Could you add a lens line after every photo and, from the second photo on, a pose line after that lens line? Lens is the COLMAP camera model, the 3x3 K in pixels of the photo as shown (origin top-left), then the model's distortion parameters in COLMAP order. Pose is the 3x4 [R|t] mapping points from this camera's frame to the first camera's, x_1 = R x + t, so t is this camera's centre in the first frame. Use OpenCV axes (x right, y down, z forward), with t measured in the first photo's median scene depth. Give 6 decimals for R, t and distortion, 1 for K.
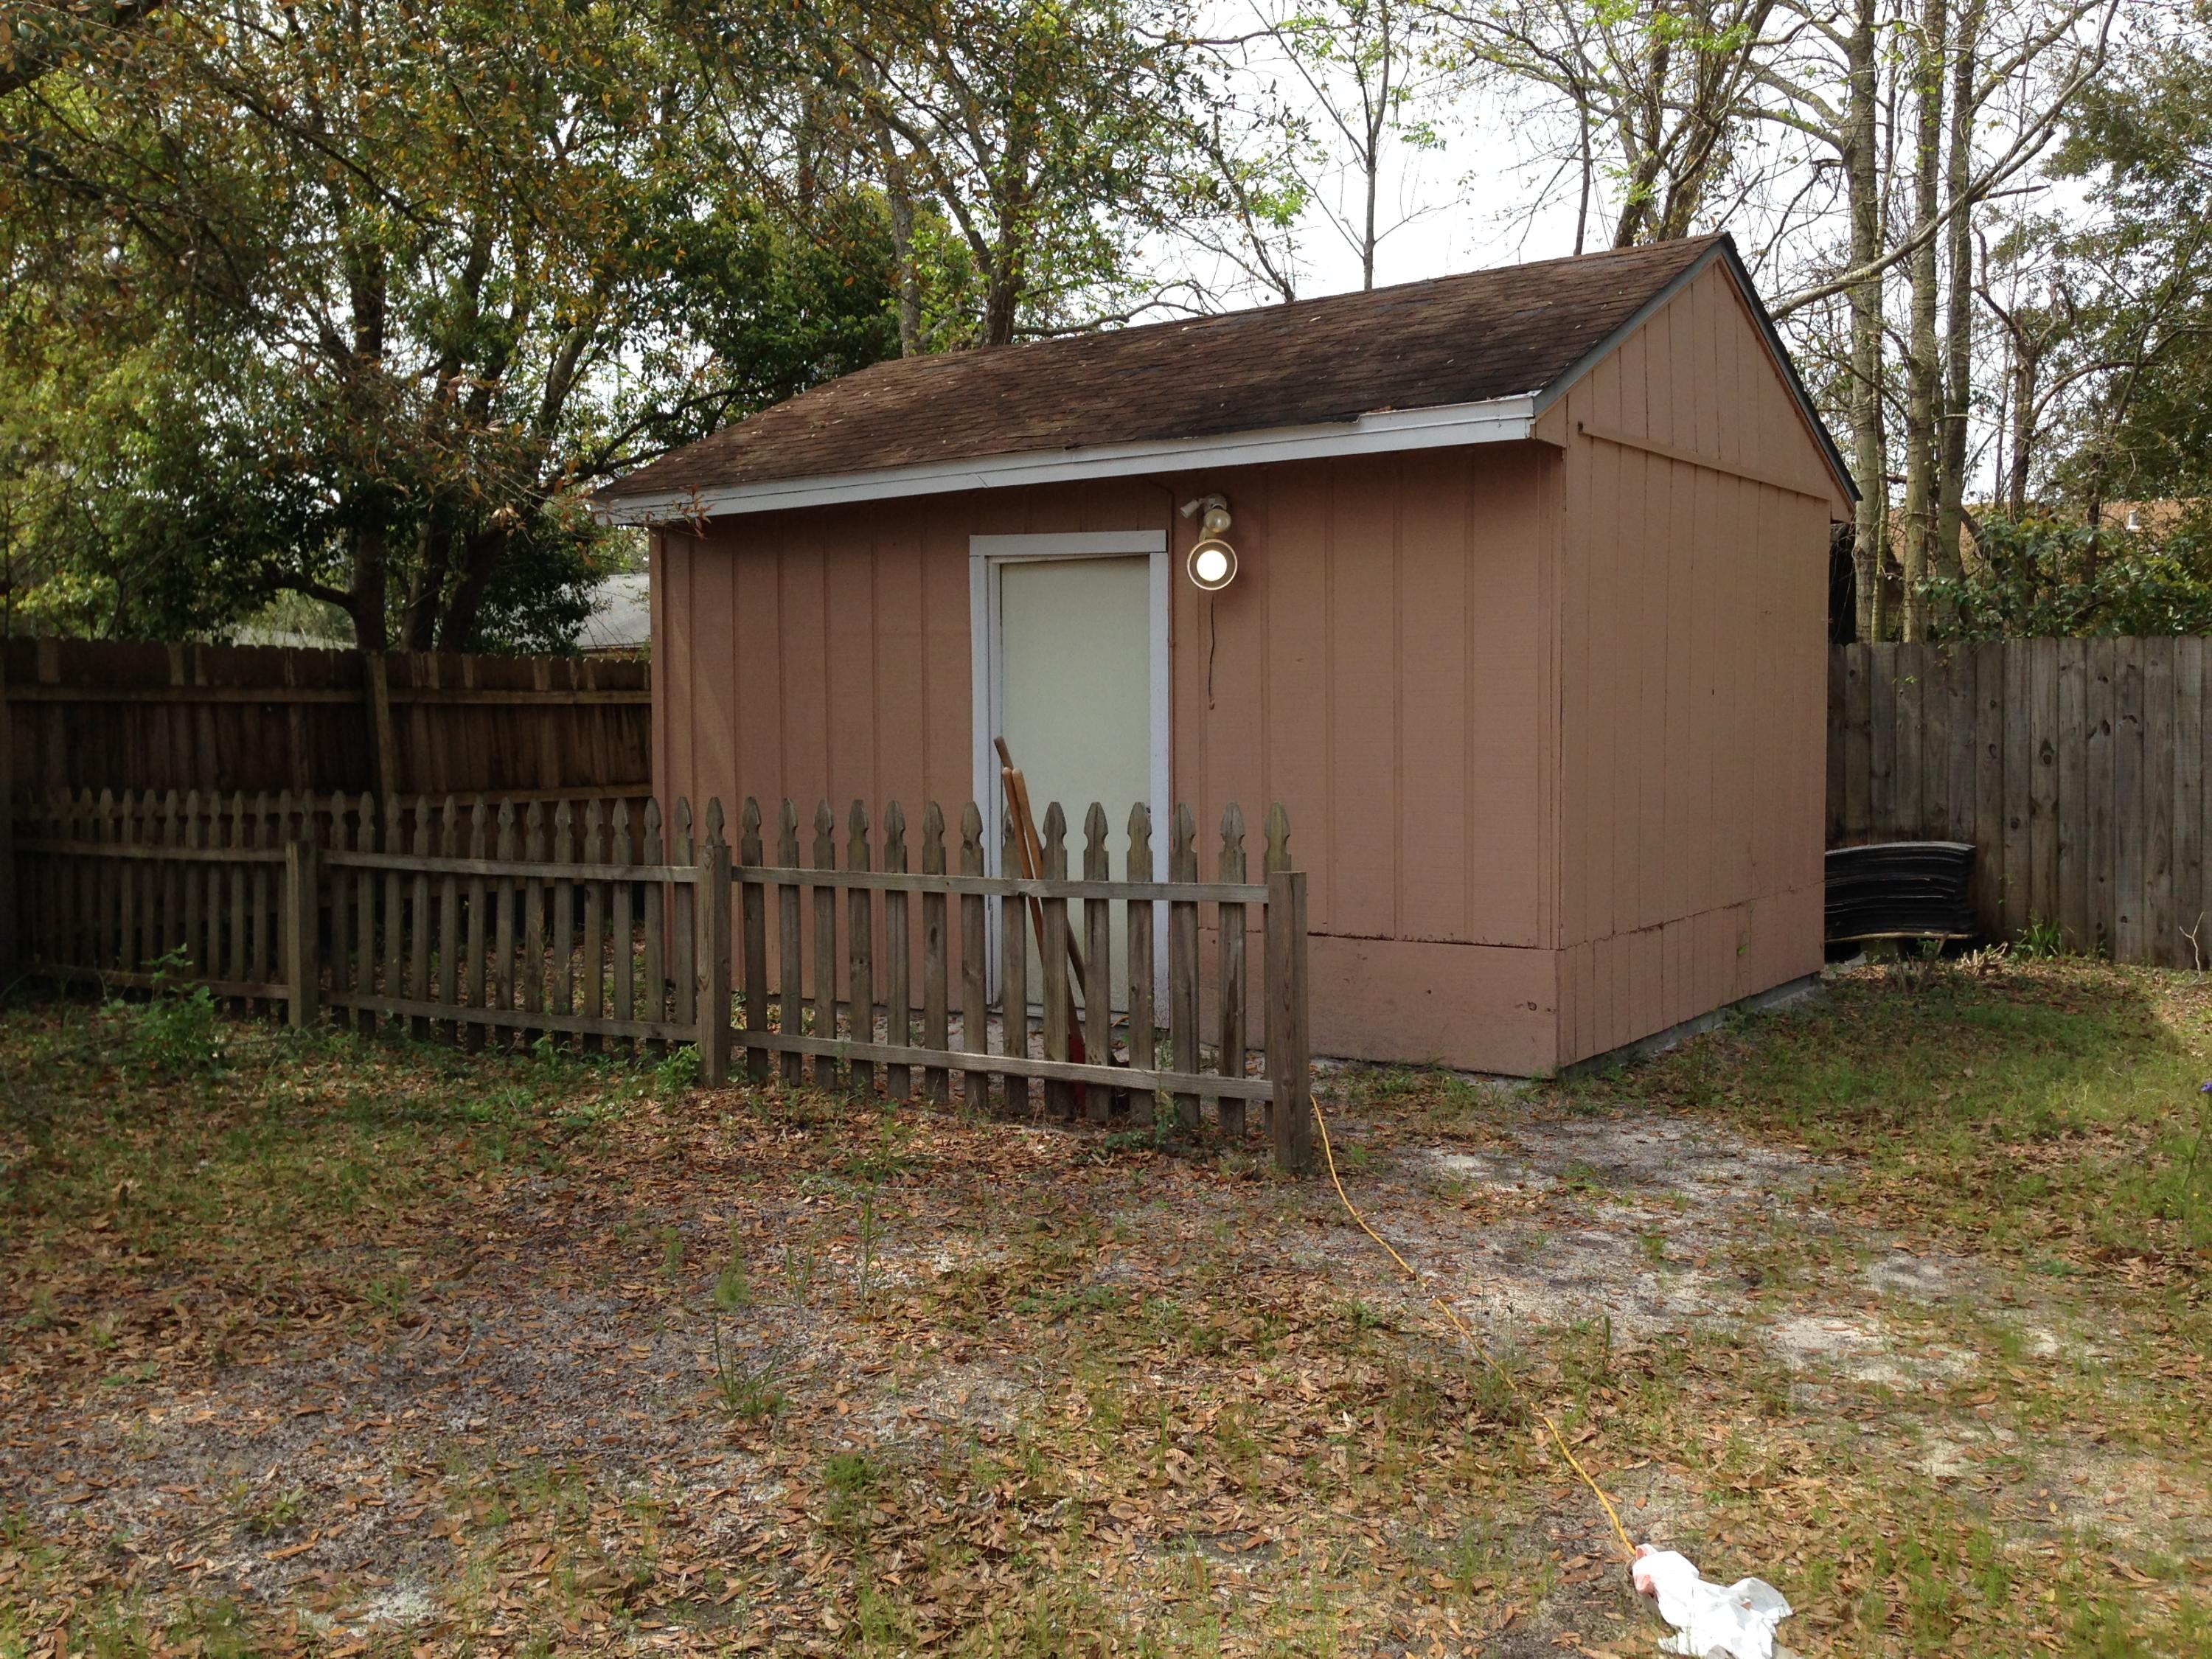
lens RADIAL K [[2016.6, 0, 1106.0], [0, 2016.6, 829.5], [0, 0, 1]] dist [0.095776, -0.159850]
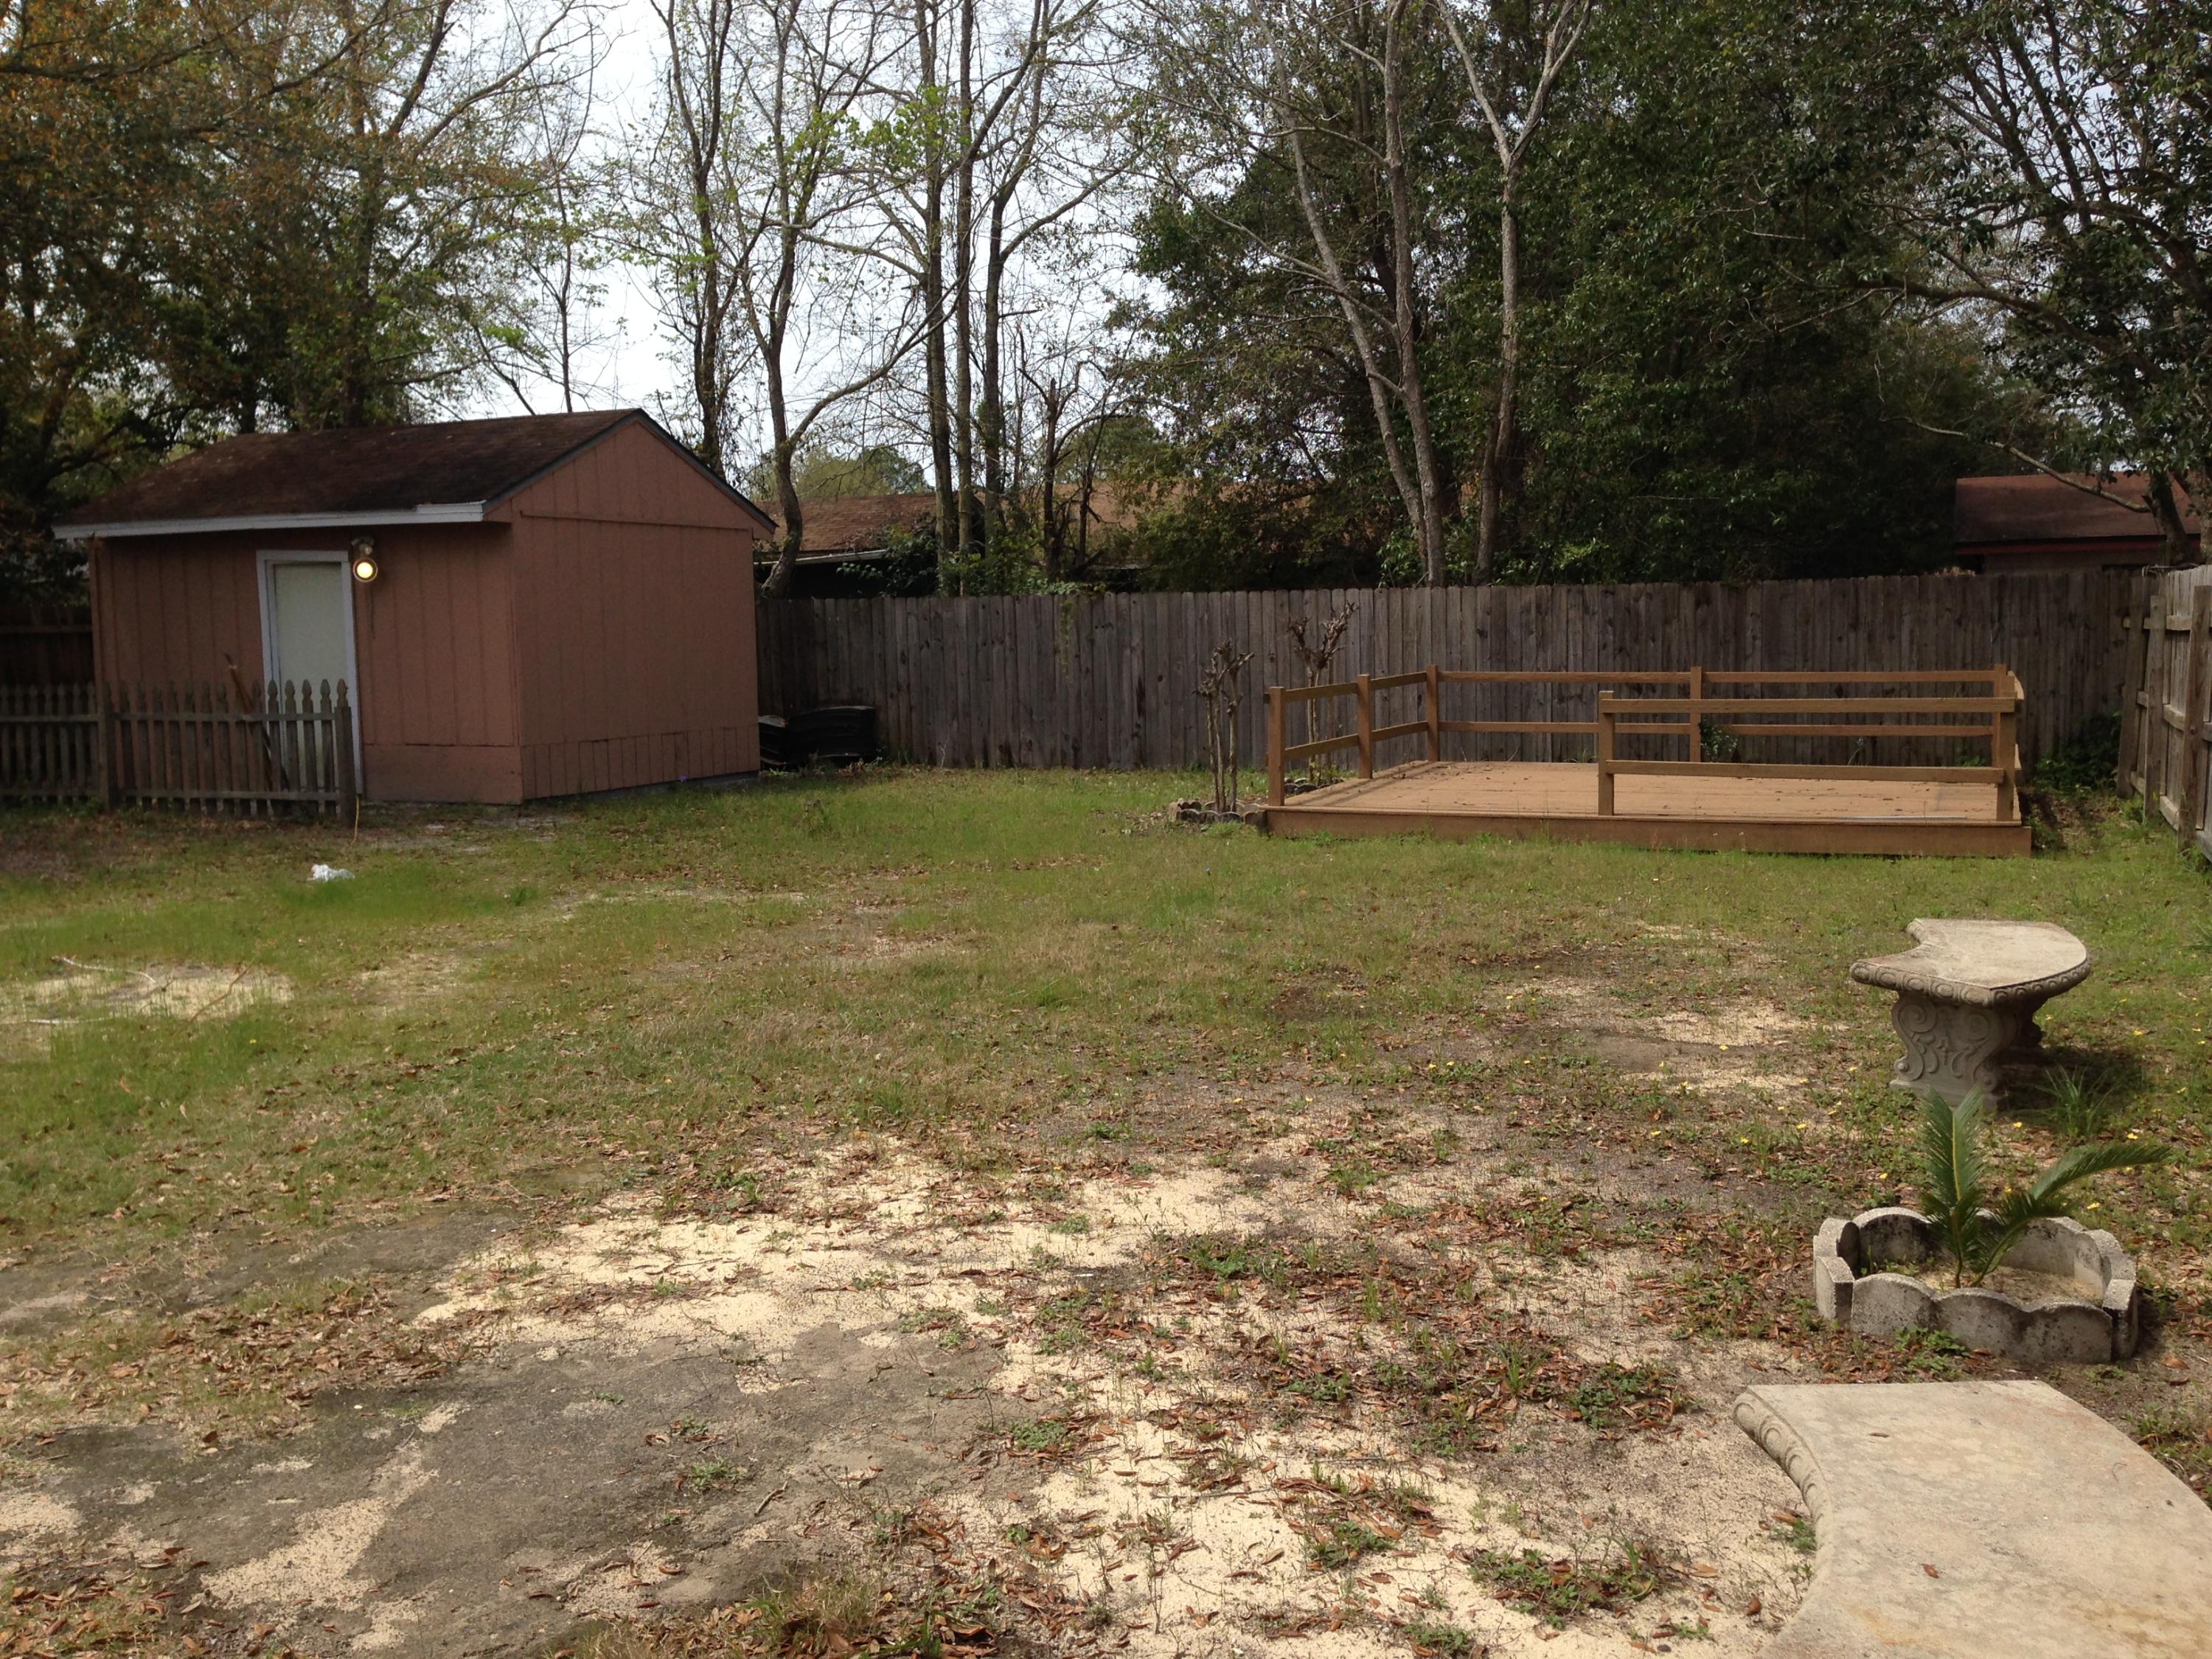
lens RADIAL K [[1986.9, 0, 1106.0], [0, 1986.9, 829.5], [0, 0, 1]] dist [0.024636, 0.009627]
pose [[0.981300, -0.023698, 0.191021, 0.408659], [0.015092, 0.998810, 0.046387, 0.054882], [-0.191893, -0.042637, 0.980489, -1.204132]]
